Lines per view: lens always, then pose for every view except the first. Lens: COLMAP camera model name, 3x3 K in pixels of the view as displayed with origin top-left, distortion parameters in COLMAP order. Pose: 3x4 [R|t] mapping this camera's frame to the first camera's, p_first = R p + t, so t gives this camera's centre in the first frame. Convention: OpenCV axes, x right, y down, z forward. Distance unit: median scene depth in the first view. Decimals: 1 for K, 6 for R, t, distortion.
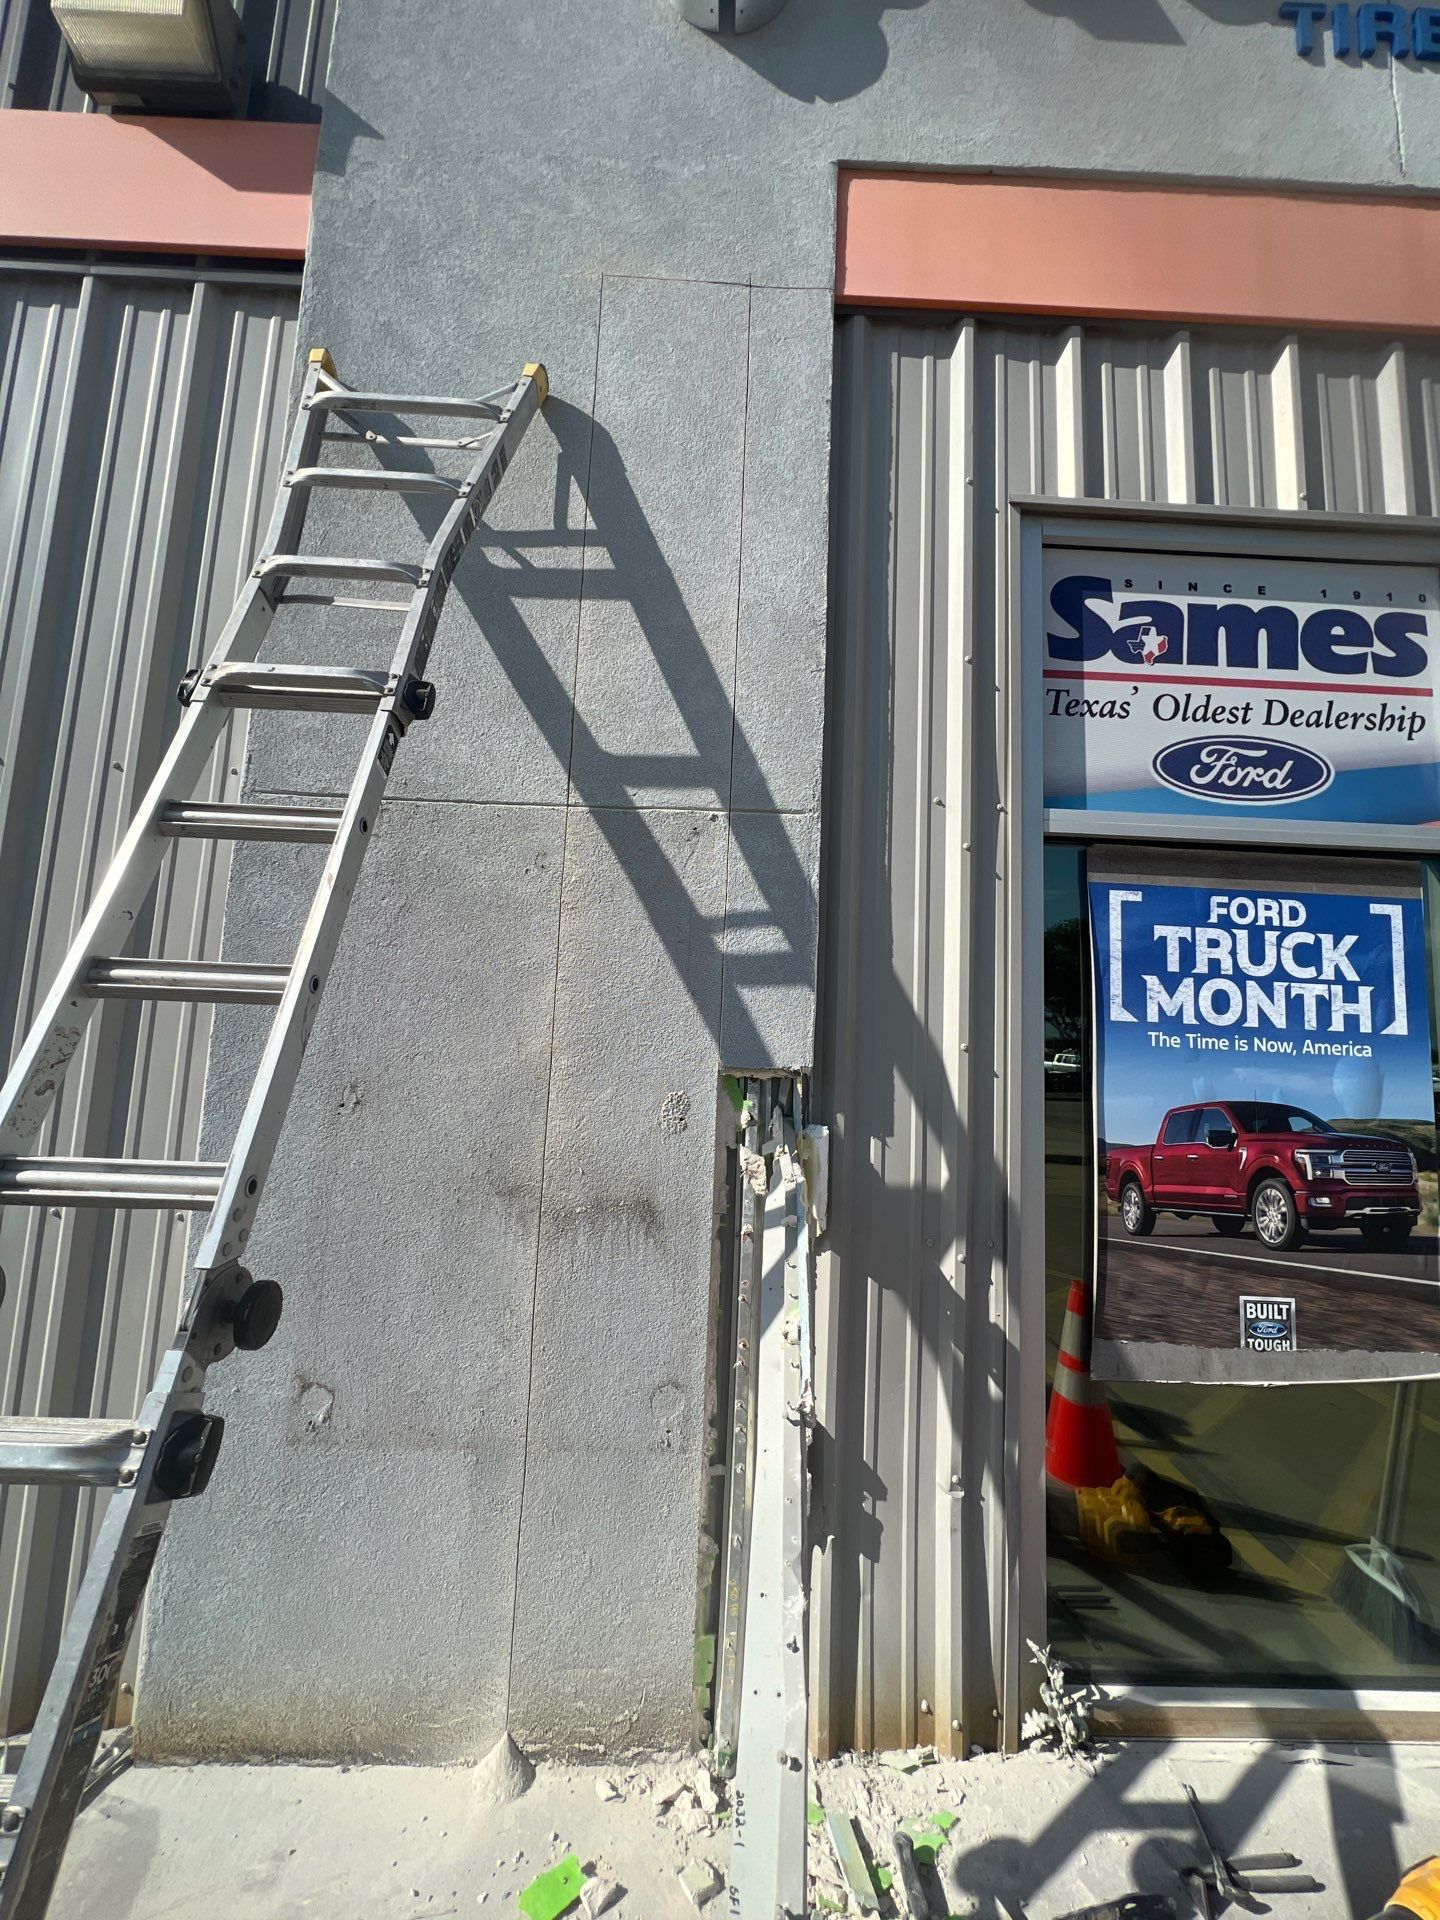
lens RADIAL K [[765.2, 0, 724.8], [0, 765.2, 953.7], [0, 0, 1]] dist [-0.001883, 0.000171]
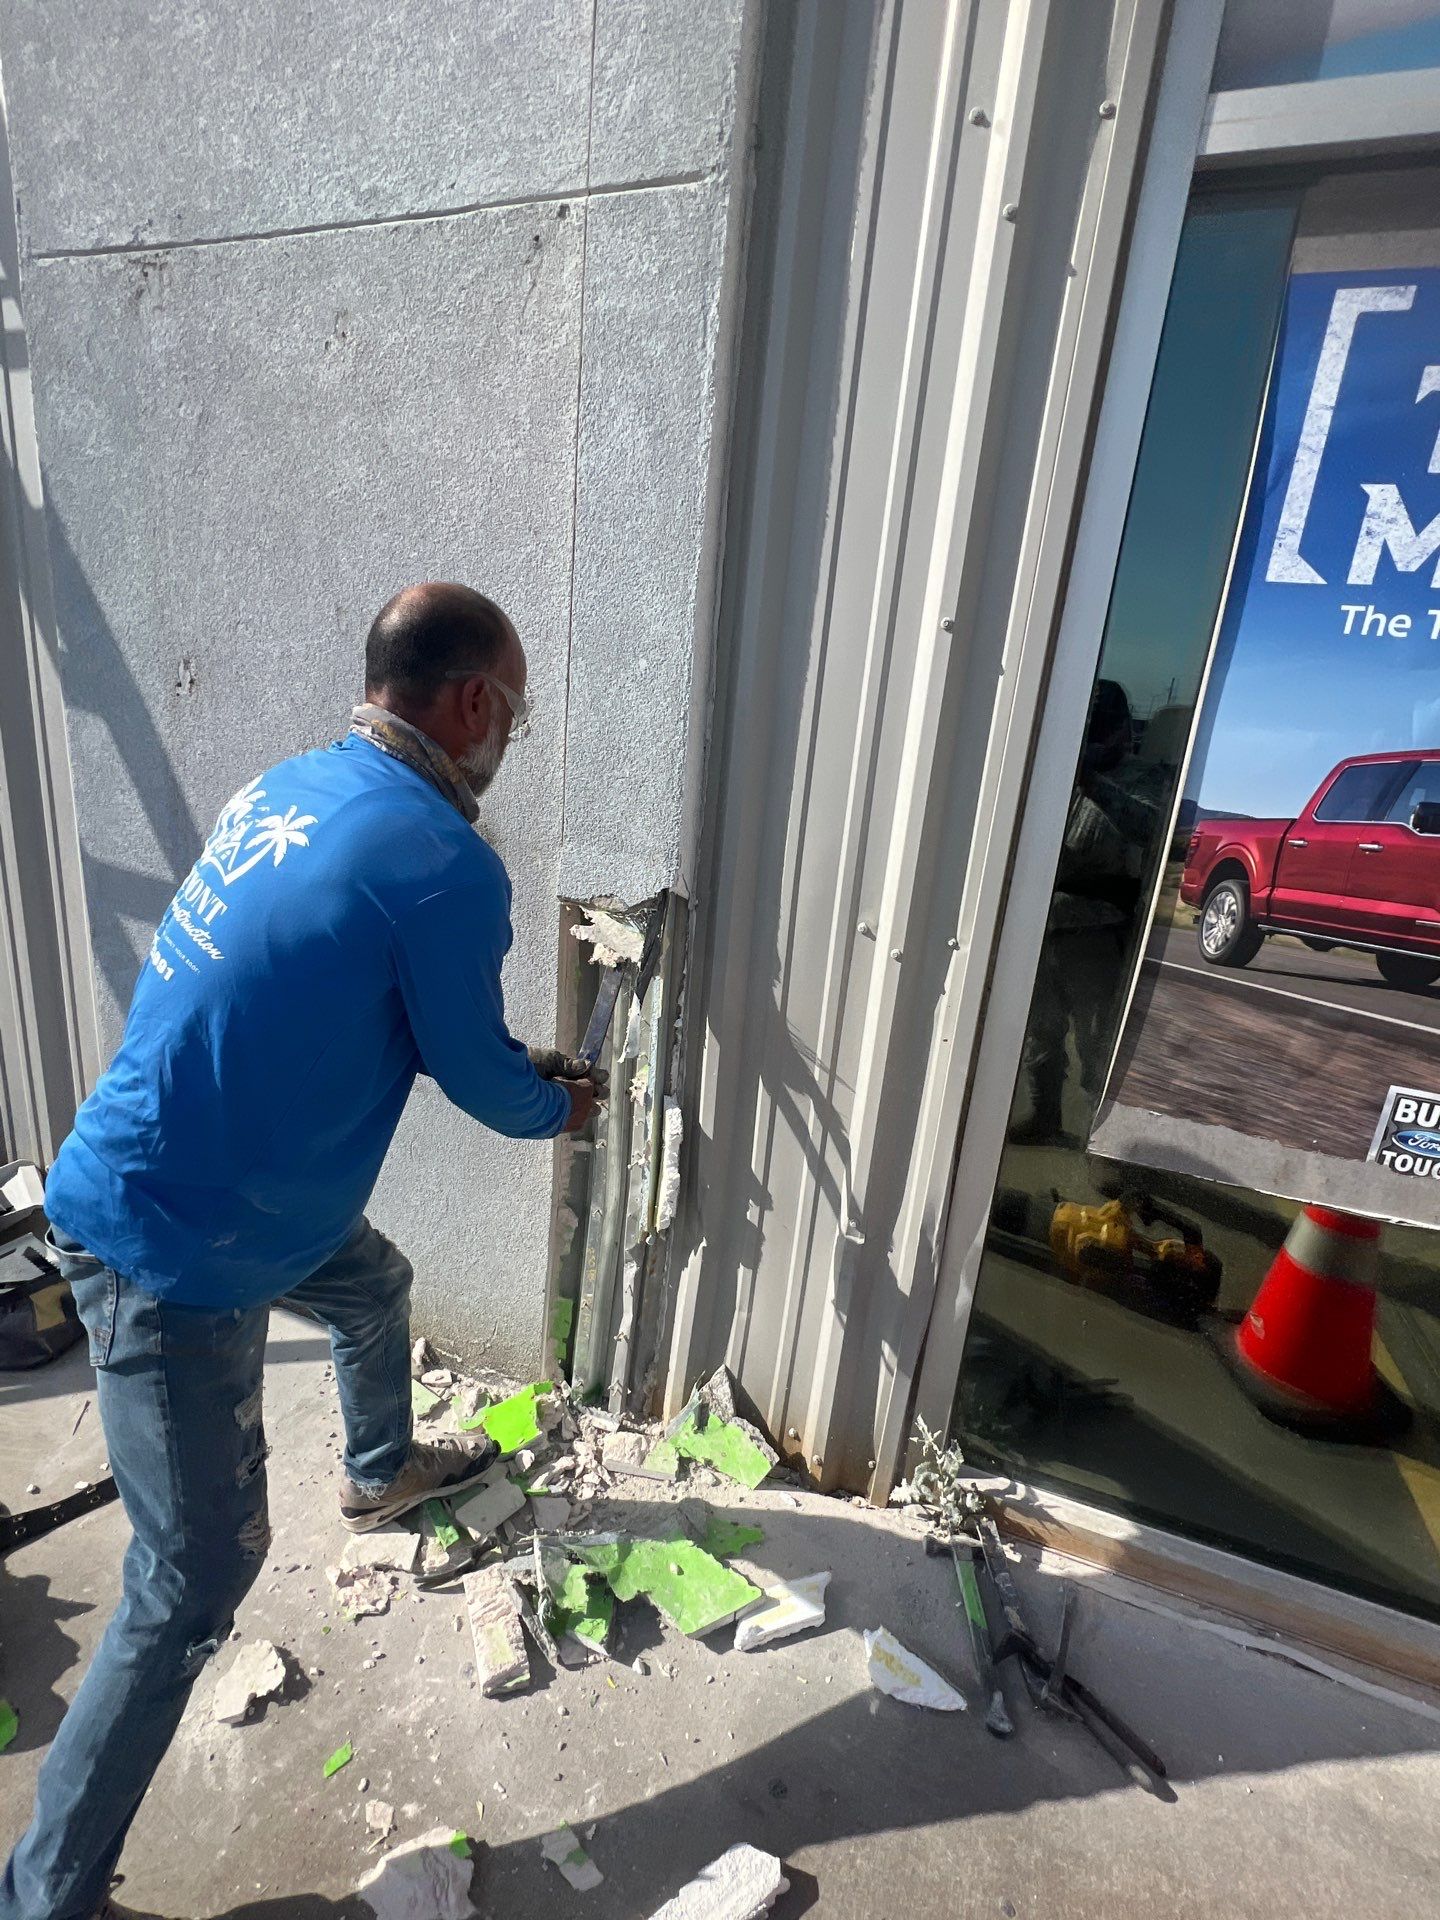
lens RADIAL K [[878.6, 0, 722.3], [0, 878.6, 957.7], [0, 0, 1]] dist [-0.003728, 0.001467]
pose [[0.929169, 0.138856, -0.342583, 0.392986], [-0.008862, 0.934867, 0.354886, 0.116441], [0.369548, -0.326713, 0.869881, 0.245217]]
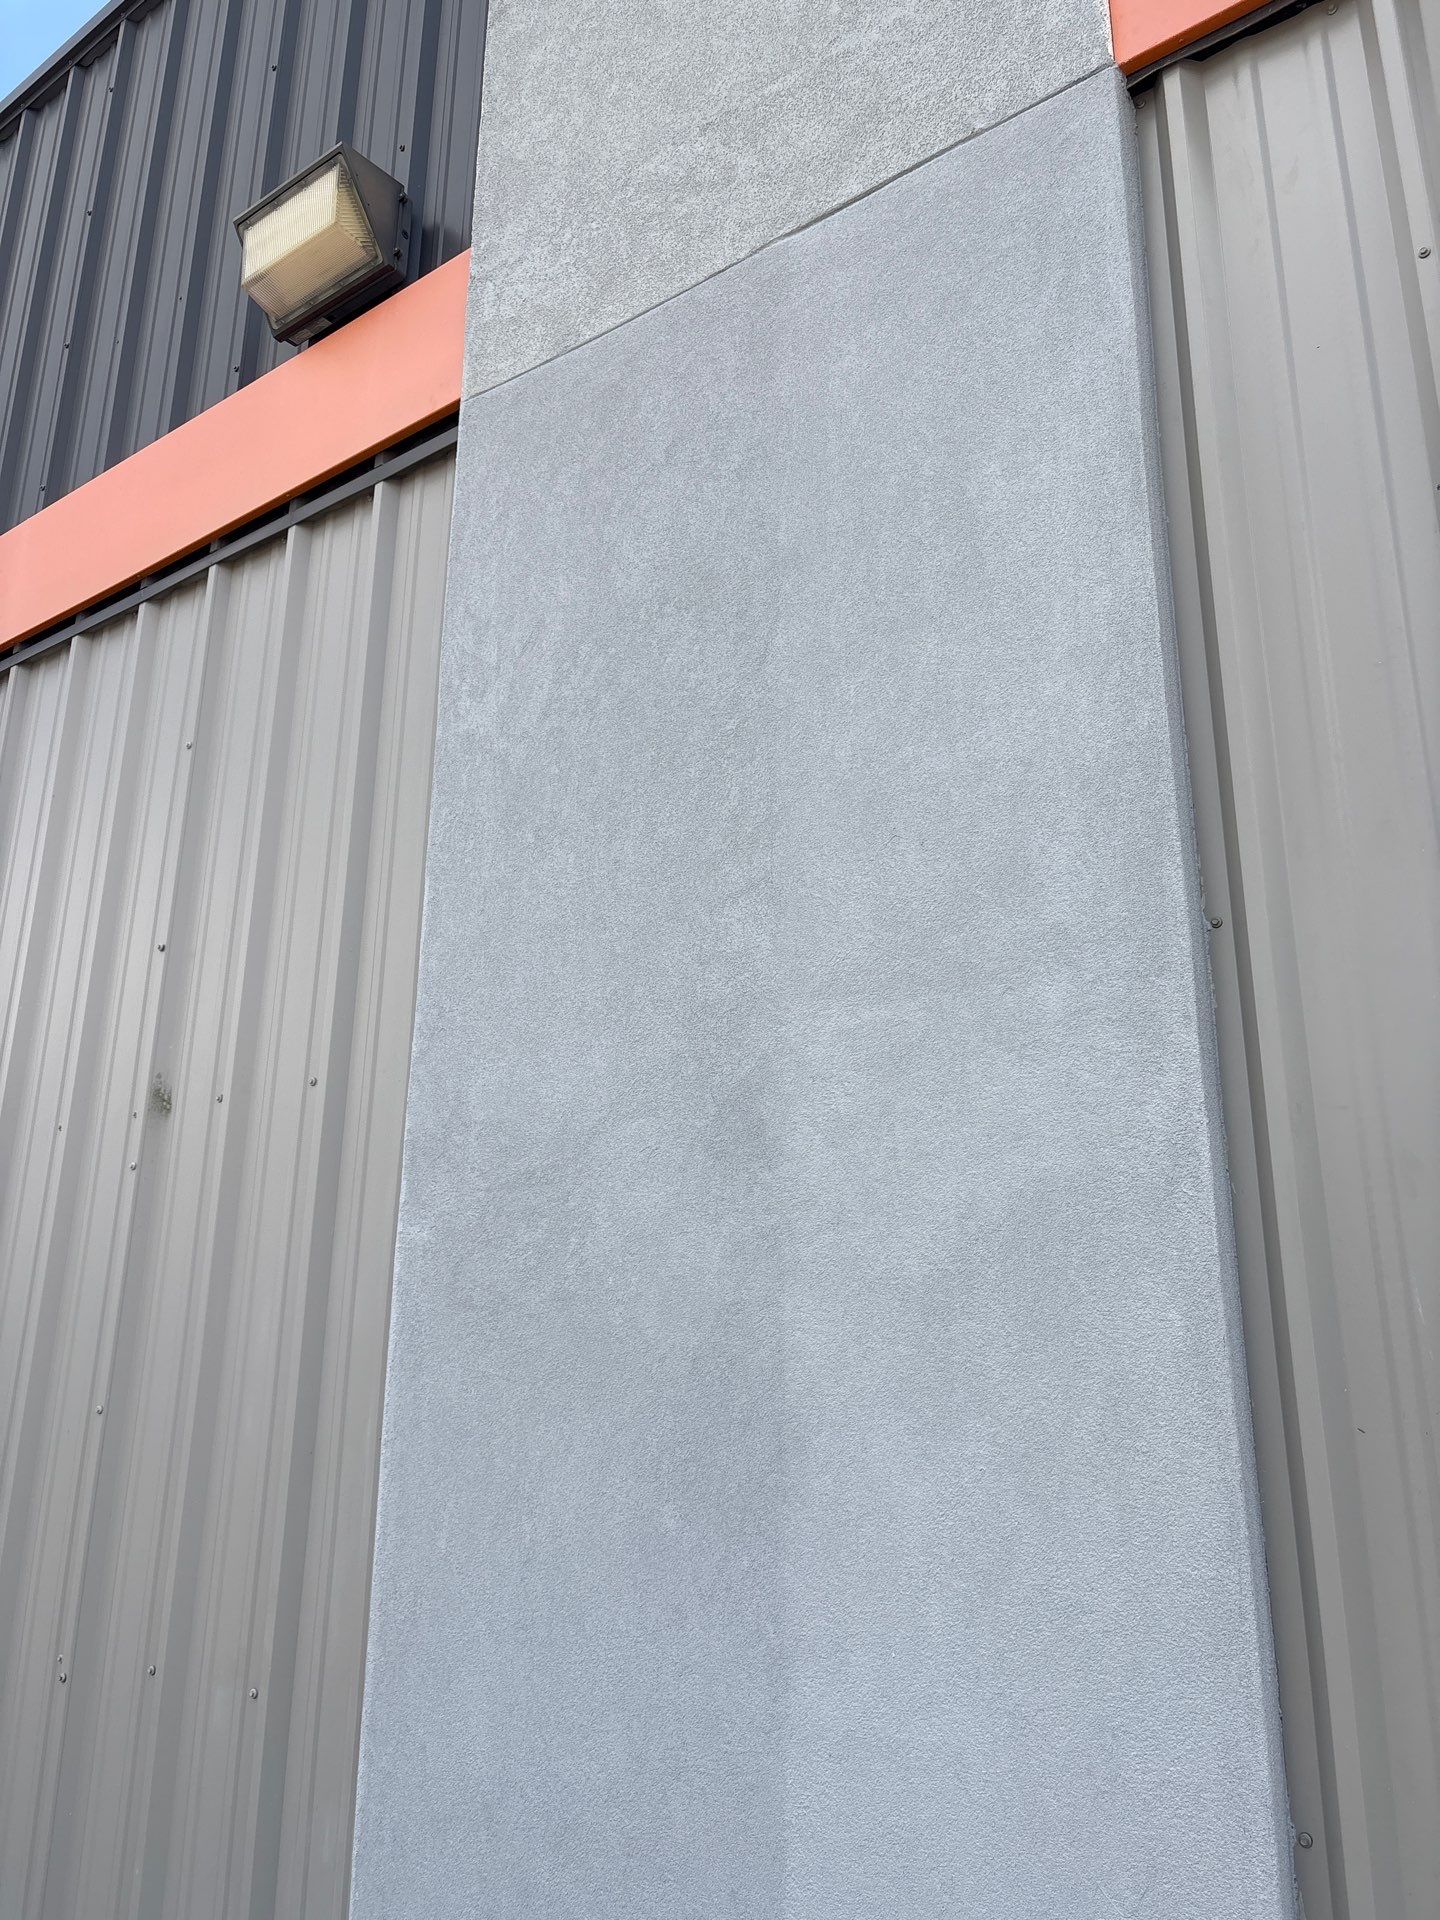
lens RADIAL K [[1451.0, 0, 714.8], [0, 1451.0, 954.7], [0, 0, 1]] dist [0.020398, -0.000155]
pose [[0.800020, -0.211167, -0.561585, 0.394078], [0.093151, 0.968382, -0.231430, 0.011254], [0.592698, 0.132836, 0.794395, 0.036777]]
